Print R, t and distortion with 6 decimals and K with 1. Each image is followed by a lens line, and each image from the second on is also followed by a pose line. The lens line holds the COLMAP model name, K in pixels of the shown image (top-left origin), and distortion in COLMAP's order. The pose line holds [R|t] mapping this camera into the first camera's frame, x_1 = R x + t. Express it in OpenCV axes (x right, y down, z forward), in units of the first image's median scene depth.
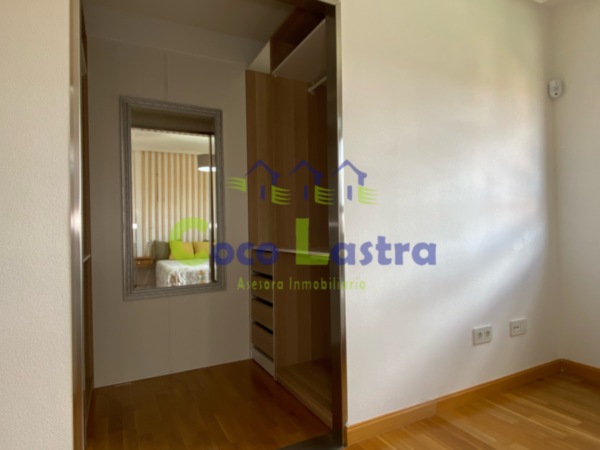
lens RADIAL K [[362.2, 0, 301.4], [0, 362.2, 225.1], [0, 0, 1]] dist [0.031274, -0.004950]
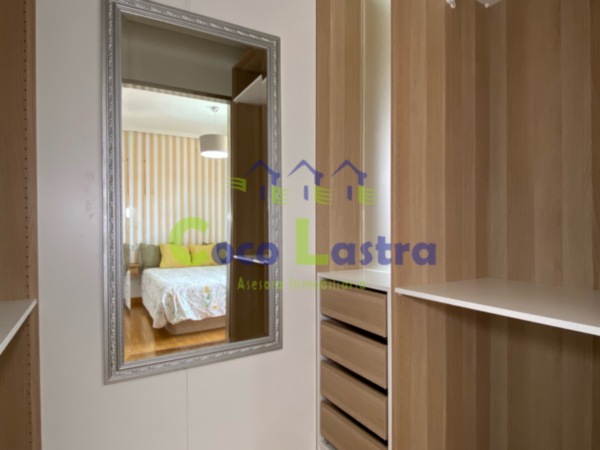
lens RADIAL K [[362.2, 0, 298.8], [0, 362.2, 227.5], [0, 0, 1]] dist [0.031274, -0.004950]
pose [[0.998866, 0.016679, 0.044583, -0.095729], [-0.017467, 0.999697, 0.017350, -0.012151], [-0.044280, -0.018109, 0.998855, 0.190208]]
